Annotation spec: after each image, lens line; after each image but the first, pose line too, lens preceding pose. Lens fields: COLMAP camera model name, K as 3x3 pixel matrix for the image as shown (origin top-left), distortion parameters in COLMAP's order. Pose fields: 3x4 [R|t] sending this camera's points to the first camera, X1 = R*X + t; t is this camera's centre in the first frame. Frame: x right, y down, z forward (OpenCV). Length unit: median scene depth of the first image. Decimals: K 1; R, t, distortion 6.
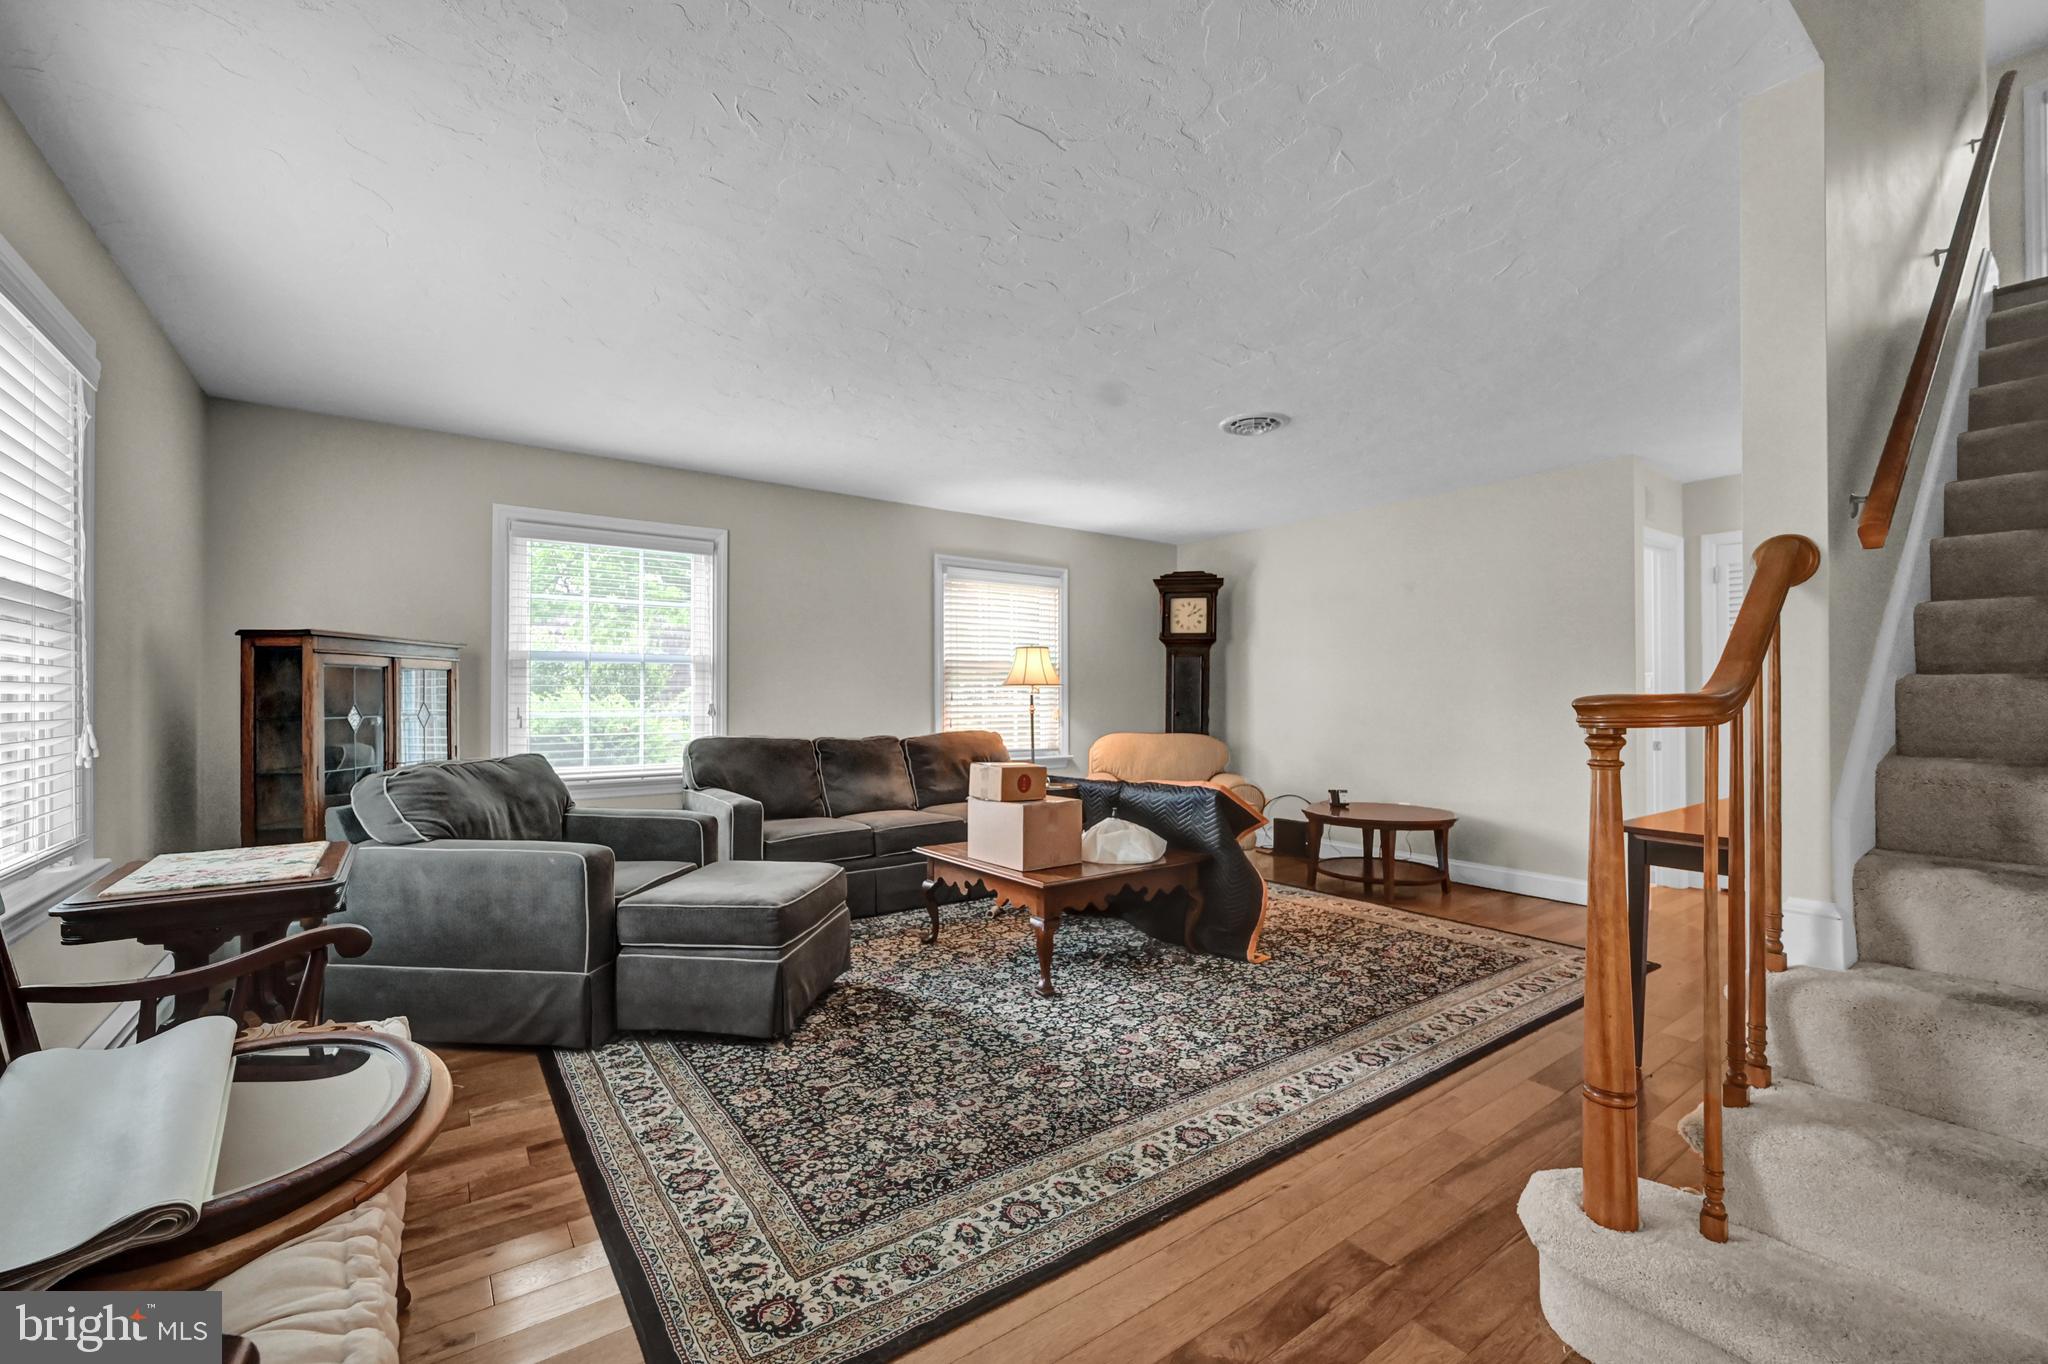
lens RADIAL K [[840.1, 0, 1022.5], [0, 840.1, 688.8], [0, 0, 1]] dist [0.000750, 0.000663]
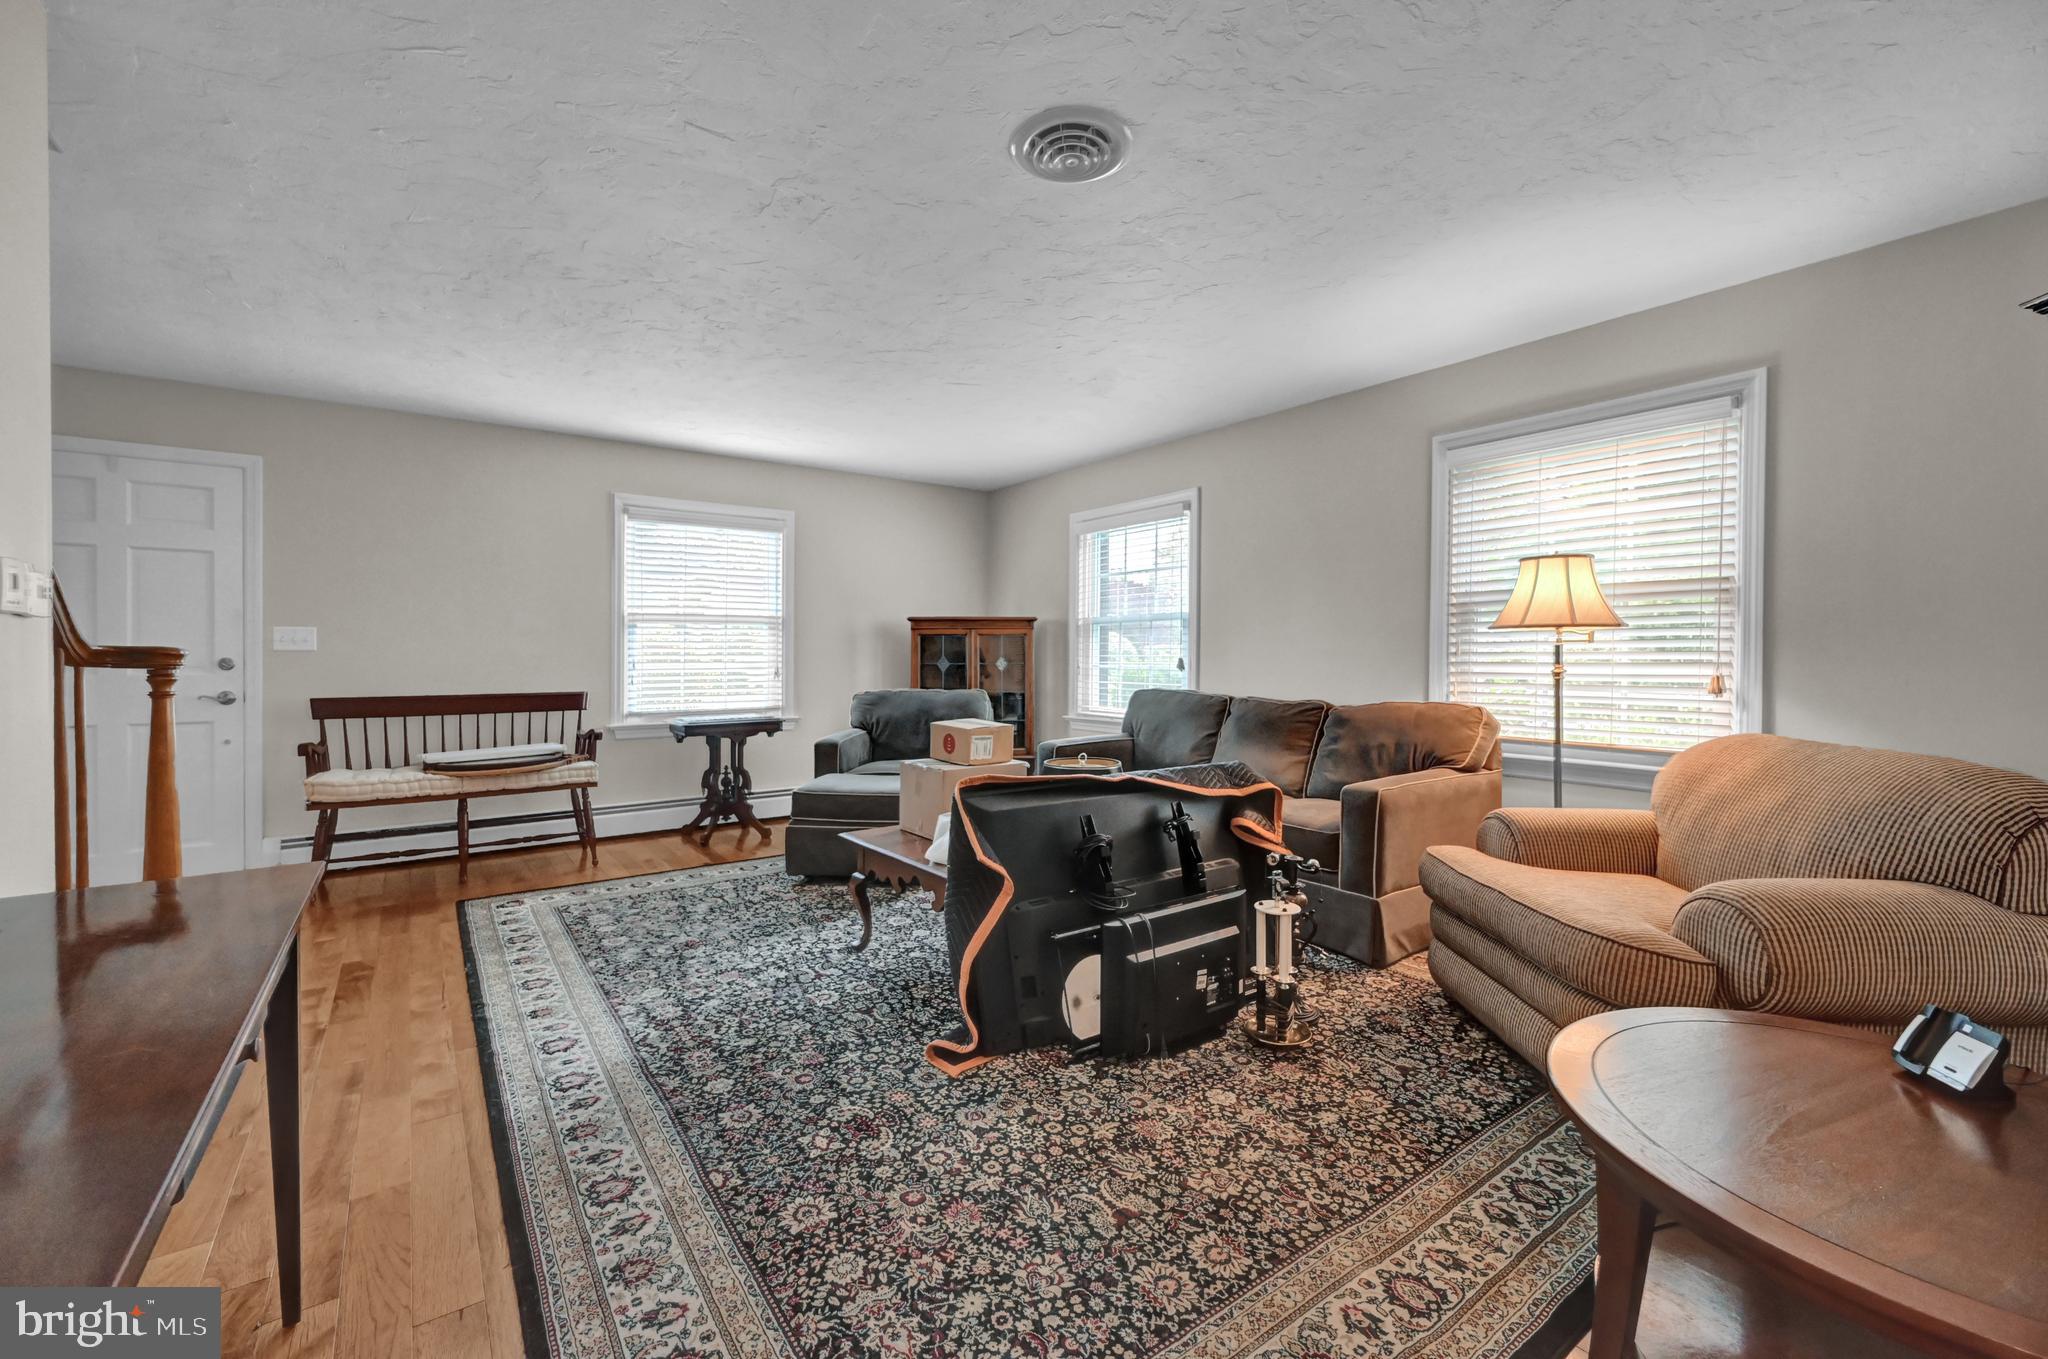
lens RADIAL K [[839.9, 0, 1013.1], [0, 839.9, 662.4], [0, 0, 1]] dist [0.000522, 0.000172]
pose [[-0.006013, 0.012127, -0.999908, 1.107015], [0.010403, 0.999873, 0.012064, 0.014206], [0.999928, -0.010329, -0.006138, 1.287490]]
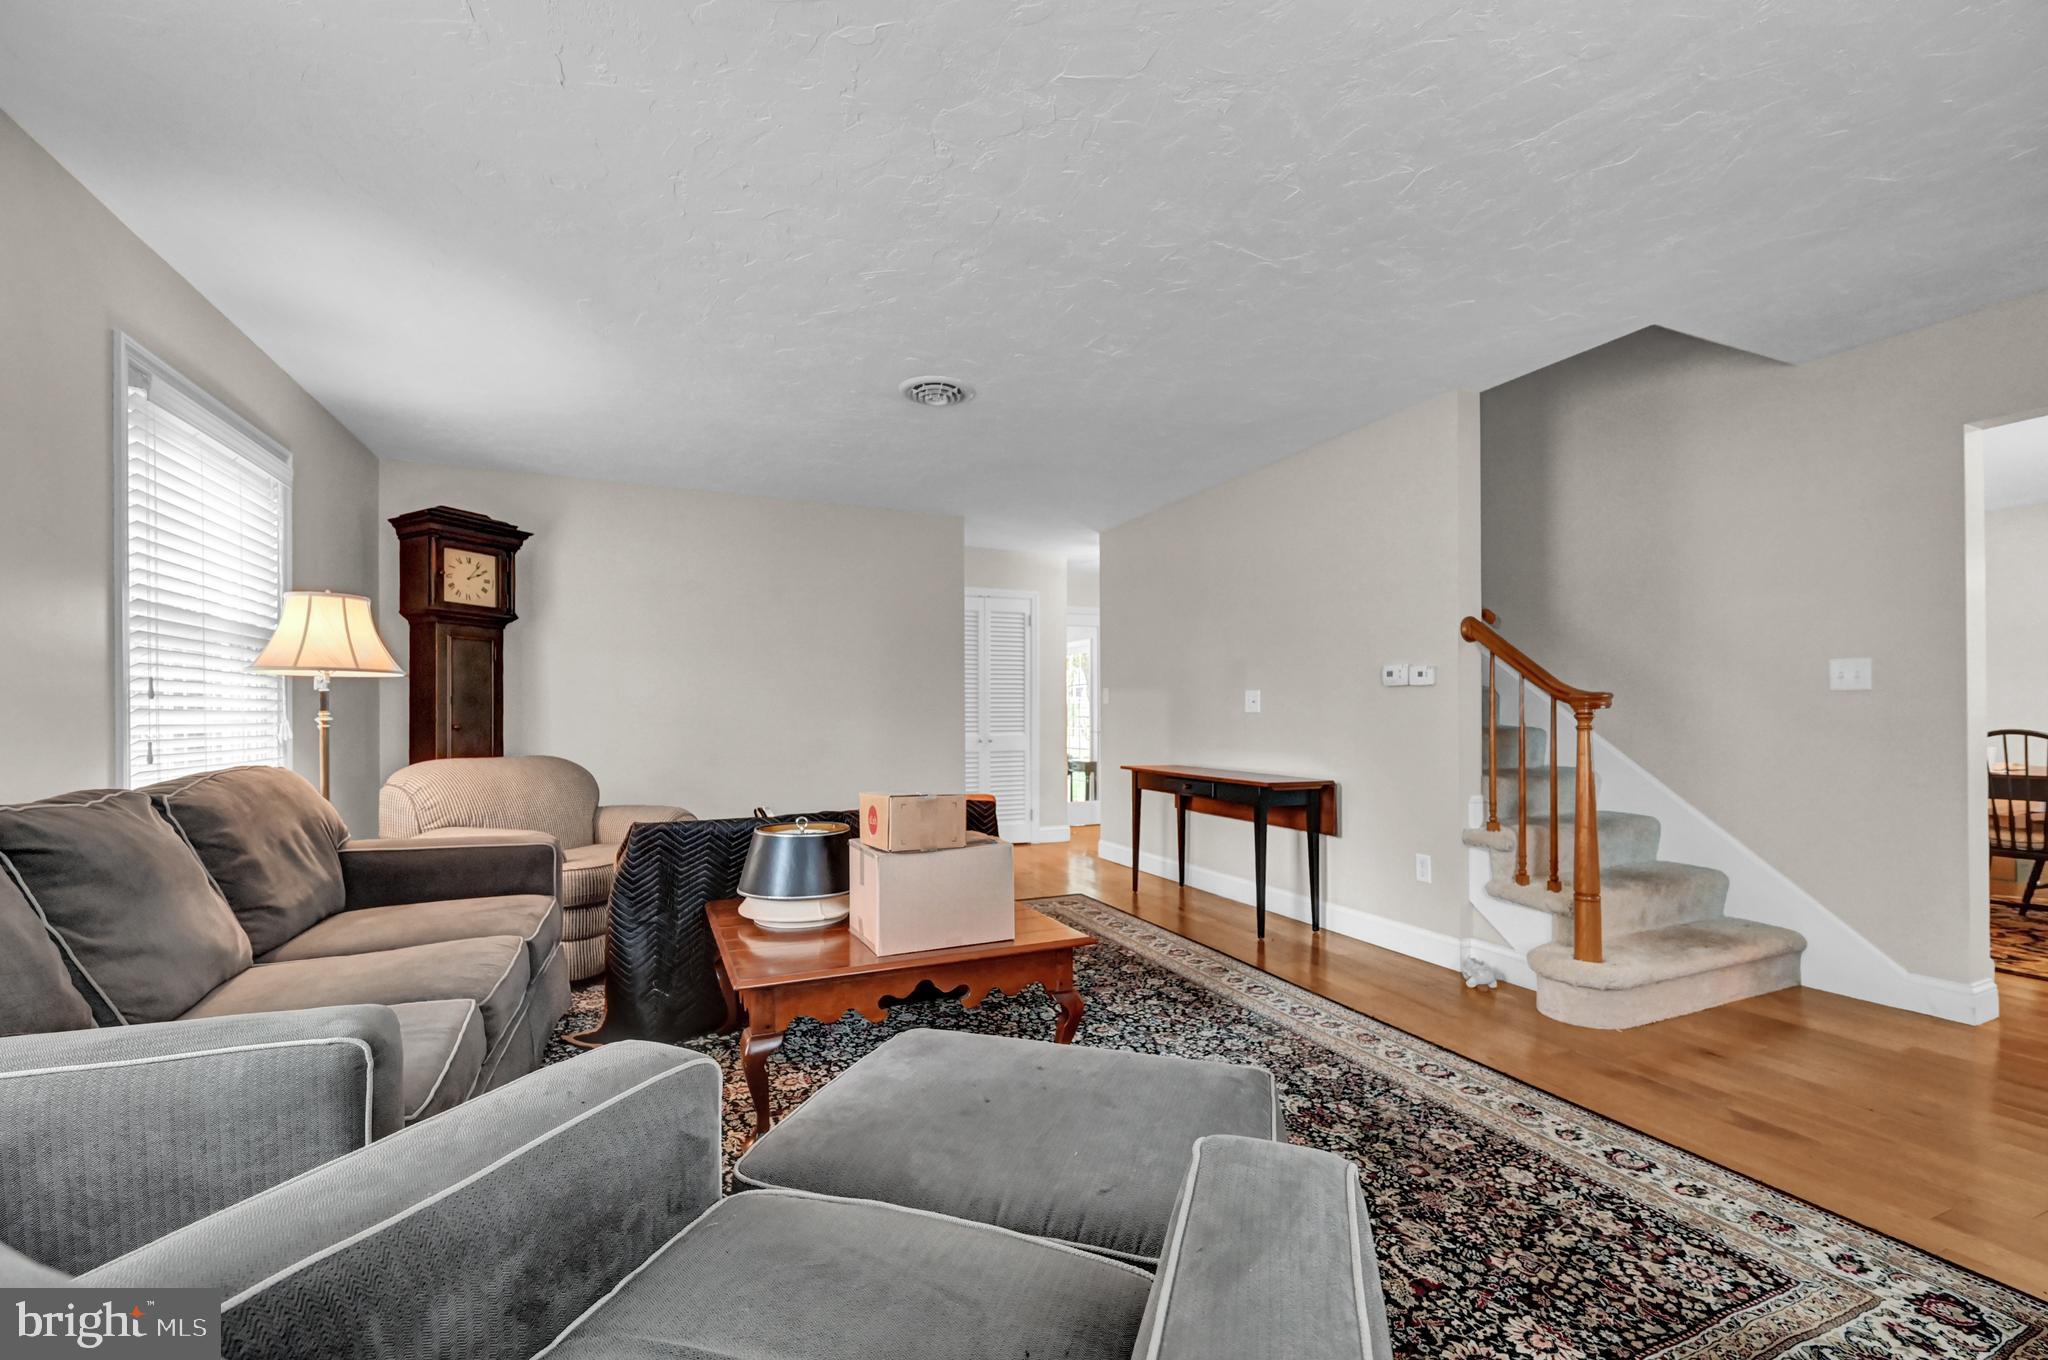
lens RADIAL K [[840.1, 0, 1022.5], [0, 840.1, 686.8], [0, 0, 1]] dist [0.000750, 0.000663]
pose [[0.219610, 0.034901, 0.974963, -0.776313], [-0.009952, 0.999388, -0.033534, 0.036377], [-0.975537, -0.002338, 0.219822, 0.948969]]
